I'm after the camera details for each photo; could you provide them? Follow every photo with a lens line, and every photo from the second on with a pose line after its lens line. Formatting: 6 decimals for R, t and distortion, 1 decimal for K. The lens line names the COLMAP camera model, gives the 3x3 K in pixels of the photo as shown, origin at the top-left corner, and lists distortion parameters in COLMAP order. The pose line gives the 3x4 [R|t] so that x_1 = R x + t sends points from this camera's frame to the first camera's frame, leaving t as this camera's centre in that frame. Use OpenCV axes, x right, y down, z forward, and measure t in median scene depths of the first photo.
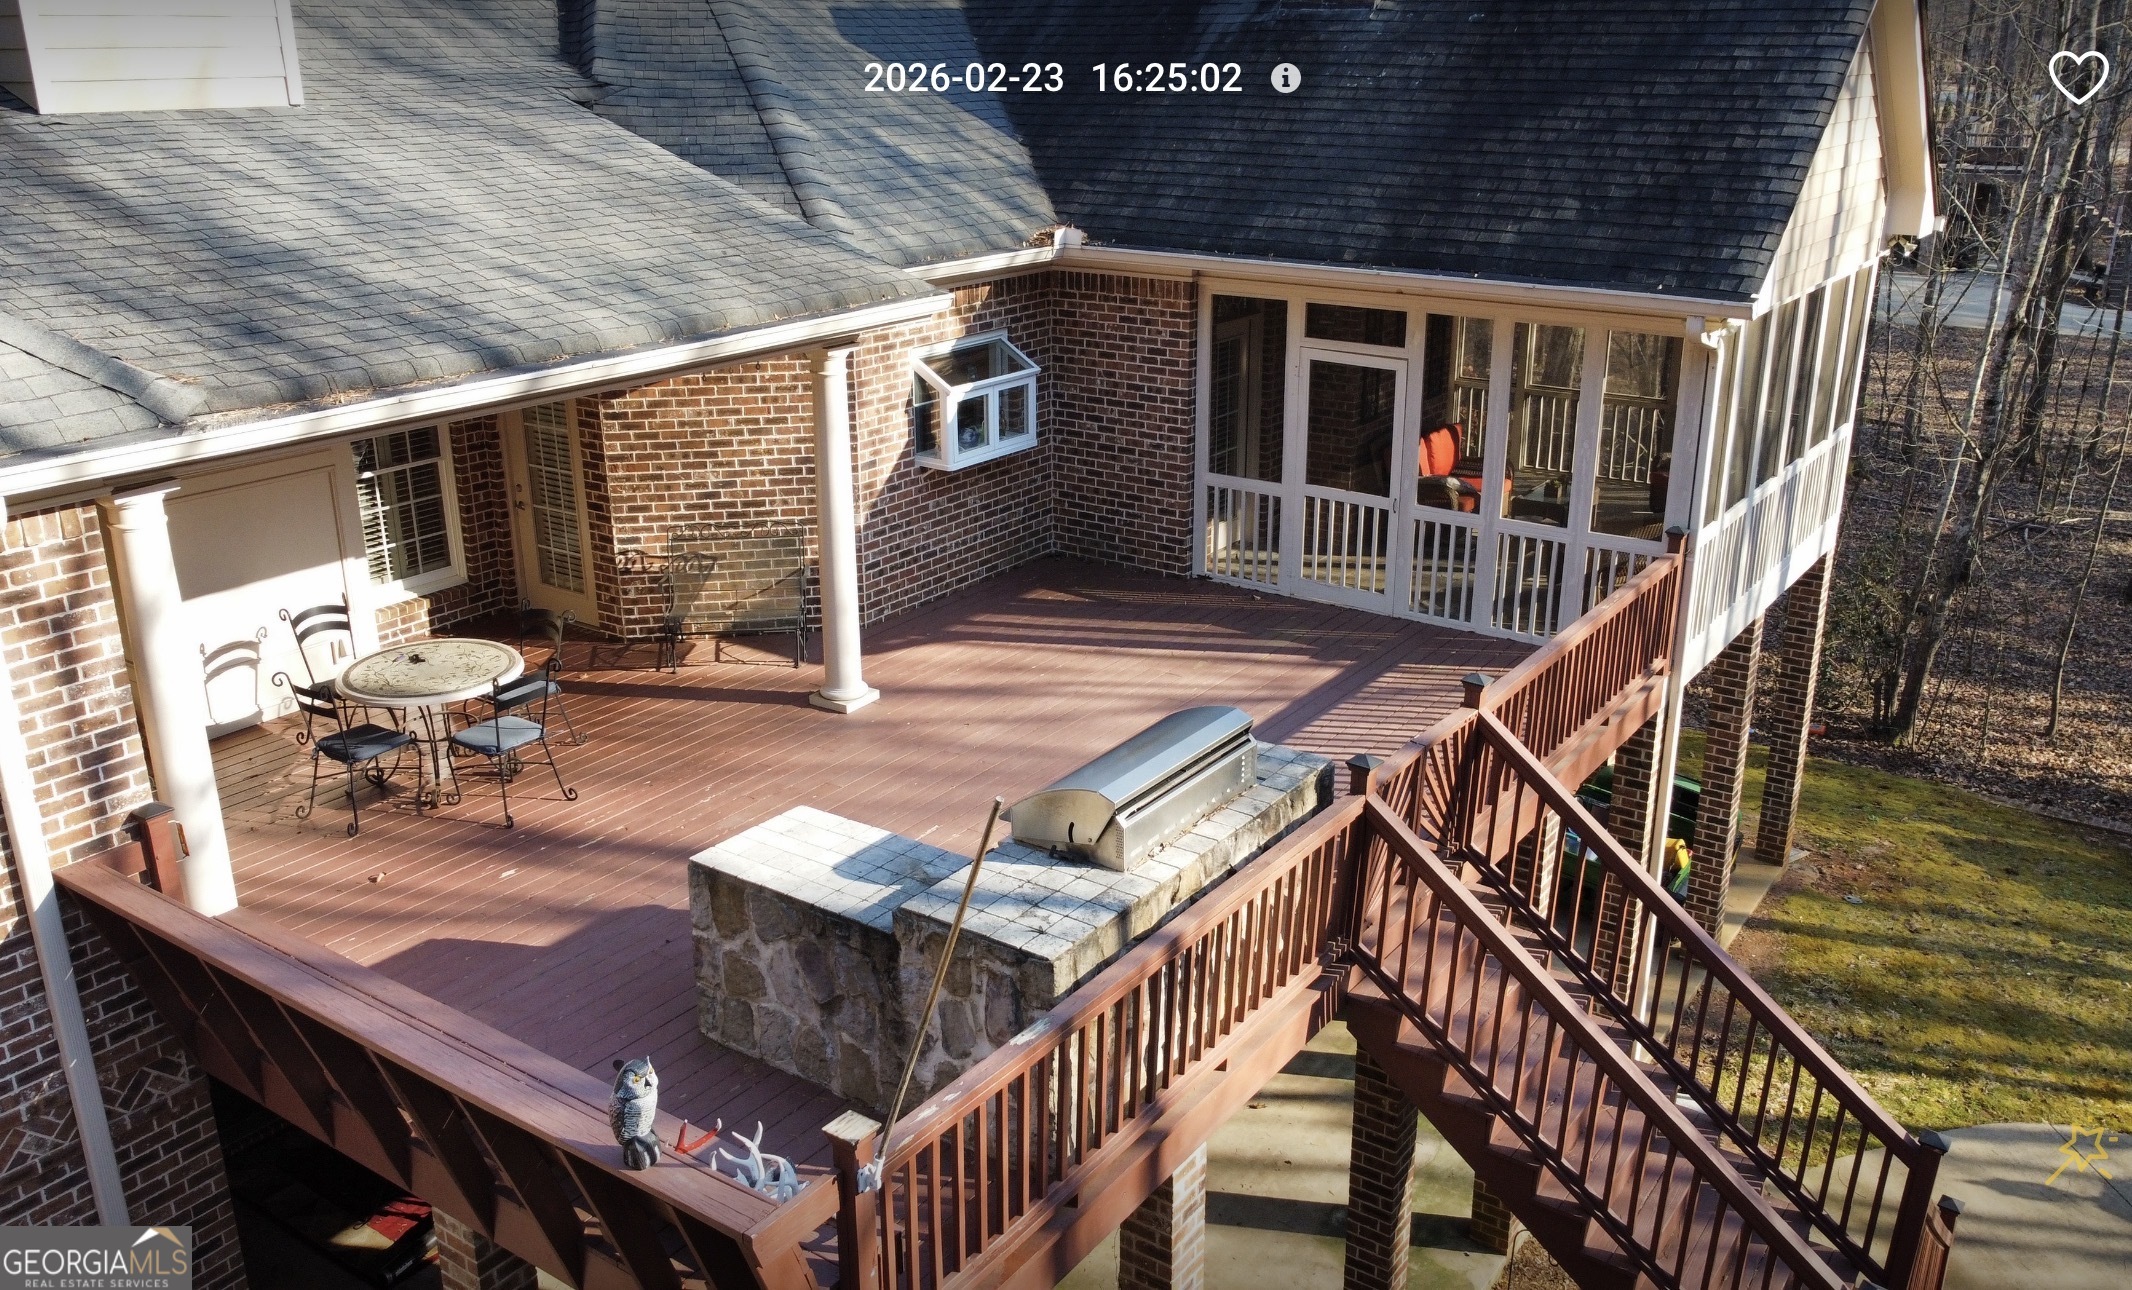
lens RADIAL K [[1671.0, 0, 1066.0], [0, 1671.0, 645.0], [0, 0, 1]] dist [0.009150, -0.011426]
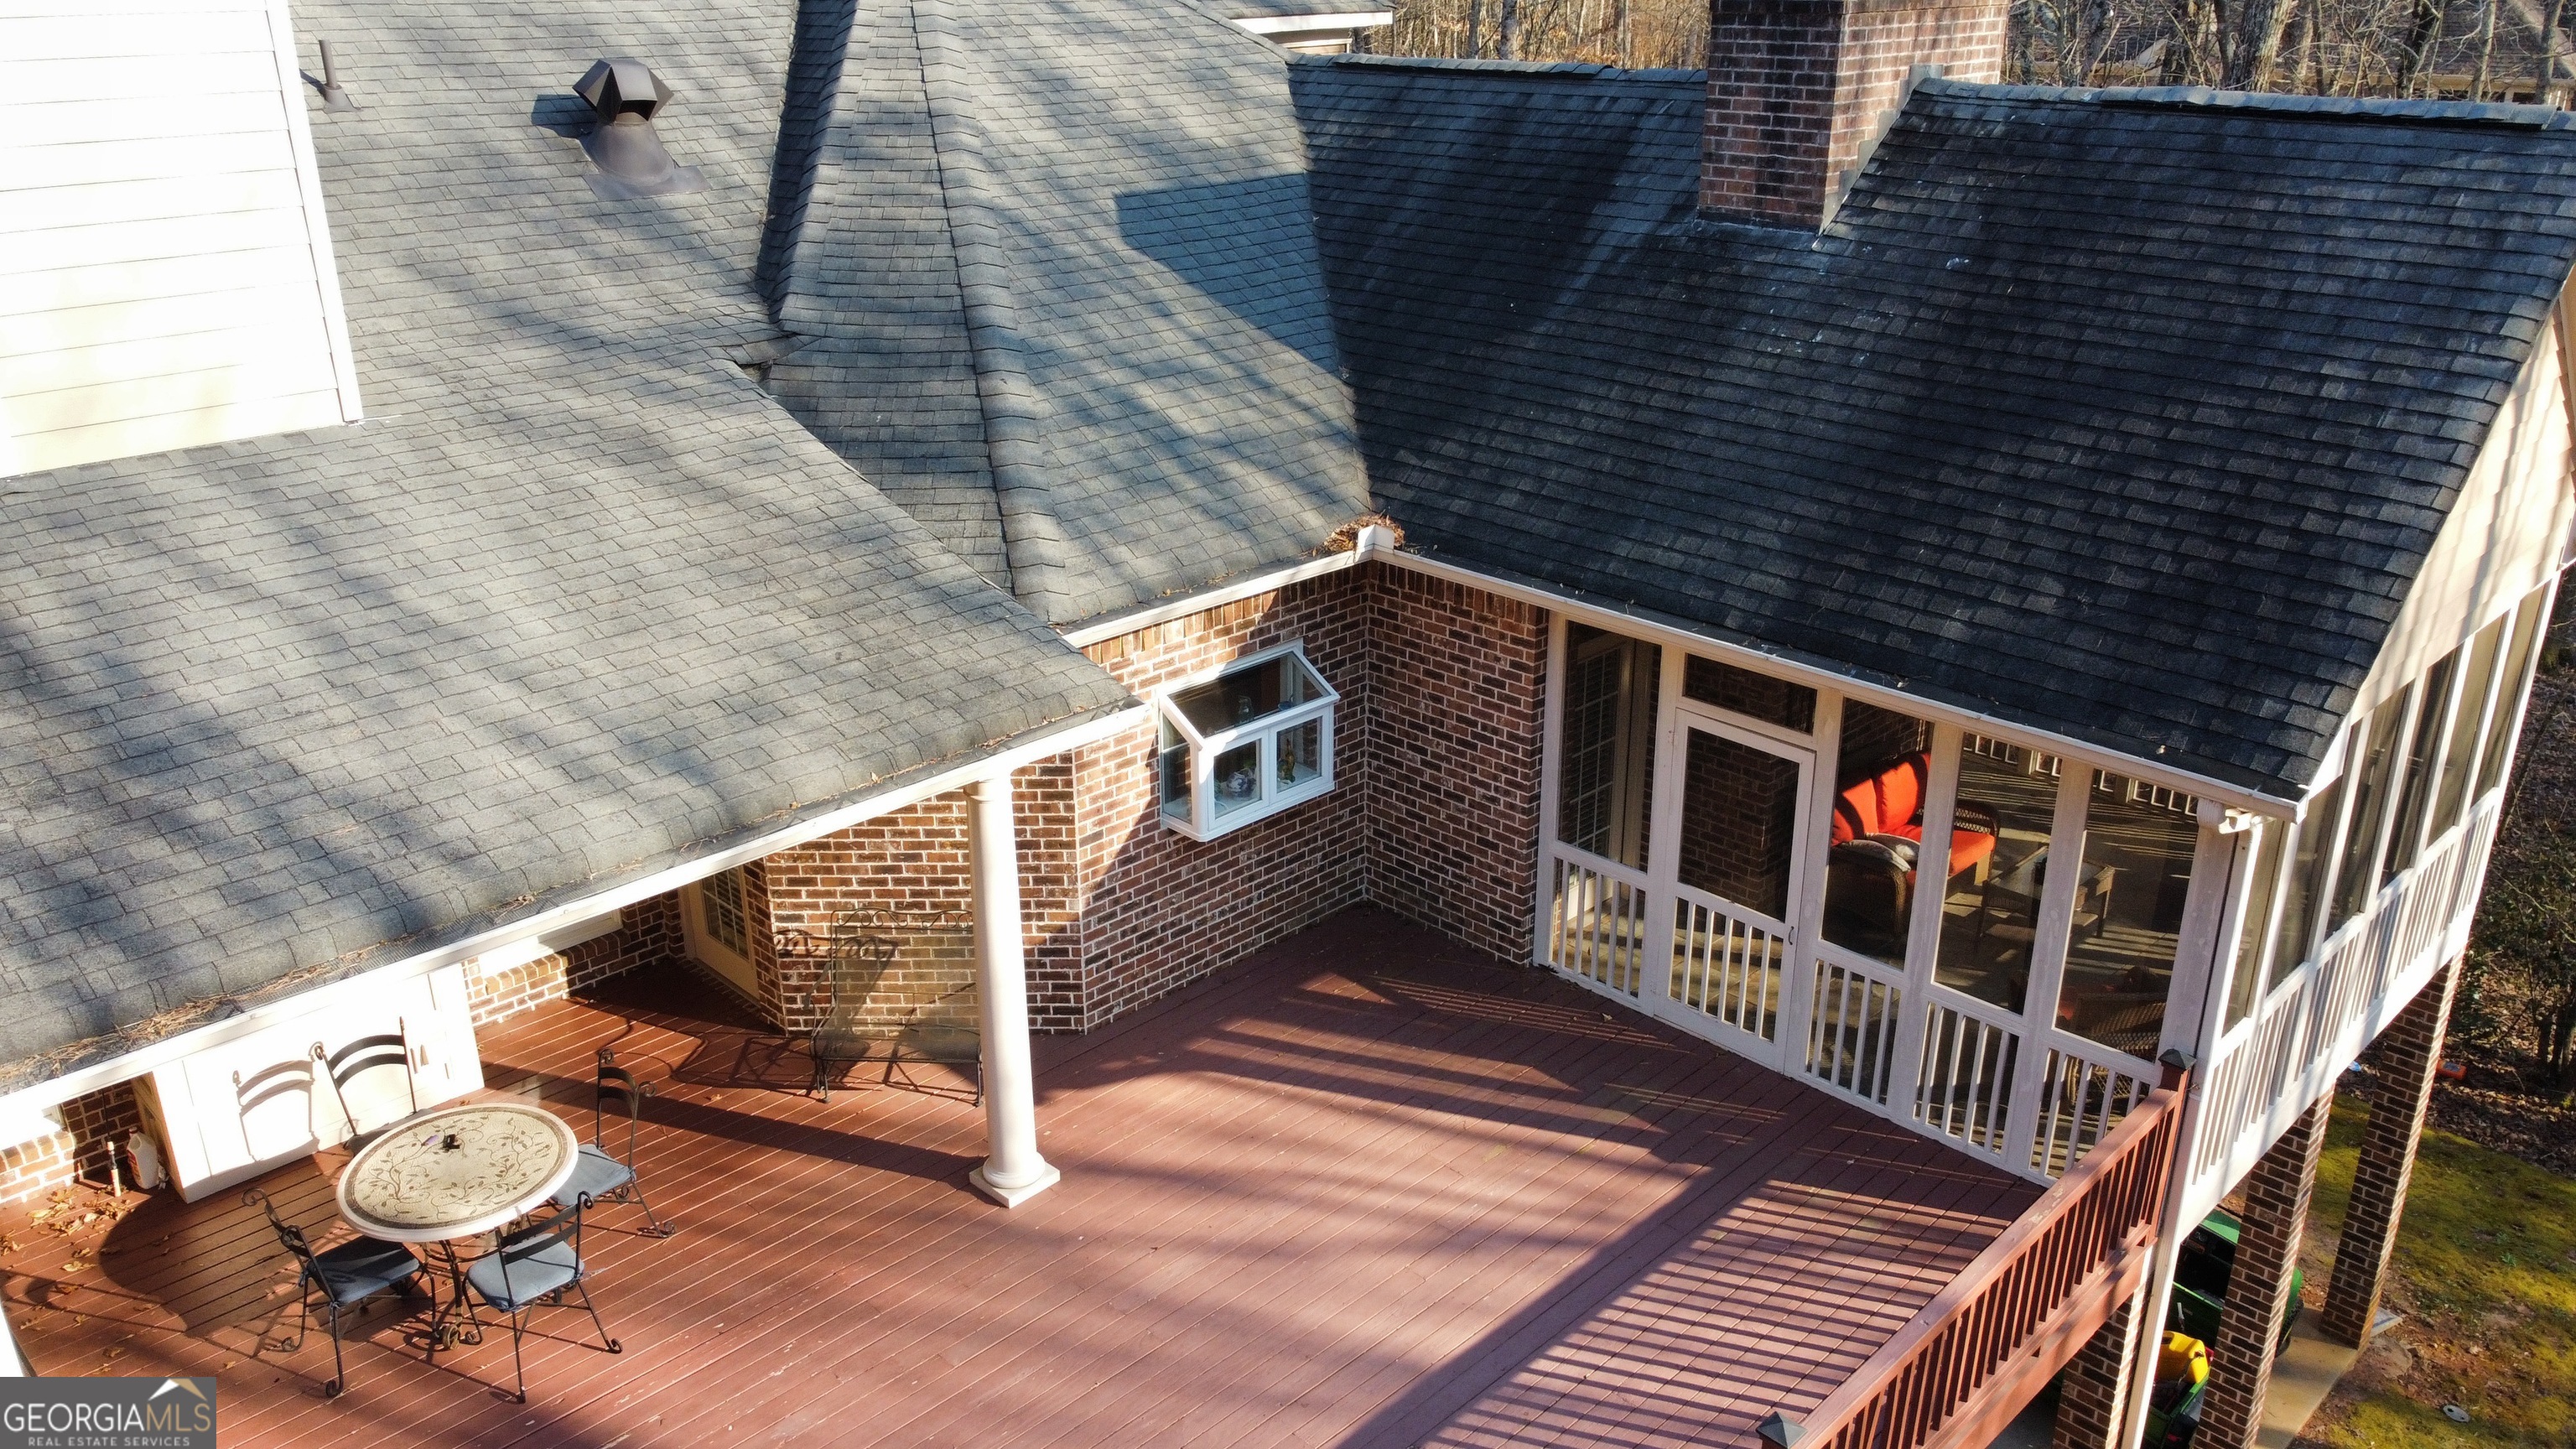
lens RADIAL K [[1882.1, 0, 1288.0], [0, 1882.1, 724.5], [0, 0, 1]] dist [0.003059, -0.001118]
pose [[0.984819, 0.063505, -0.161554, 0.107563], [-0.056361, 0.997235, 0.048426, -0.204366], [0.164182, -0.038585, 0.985675, 0.154572]]
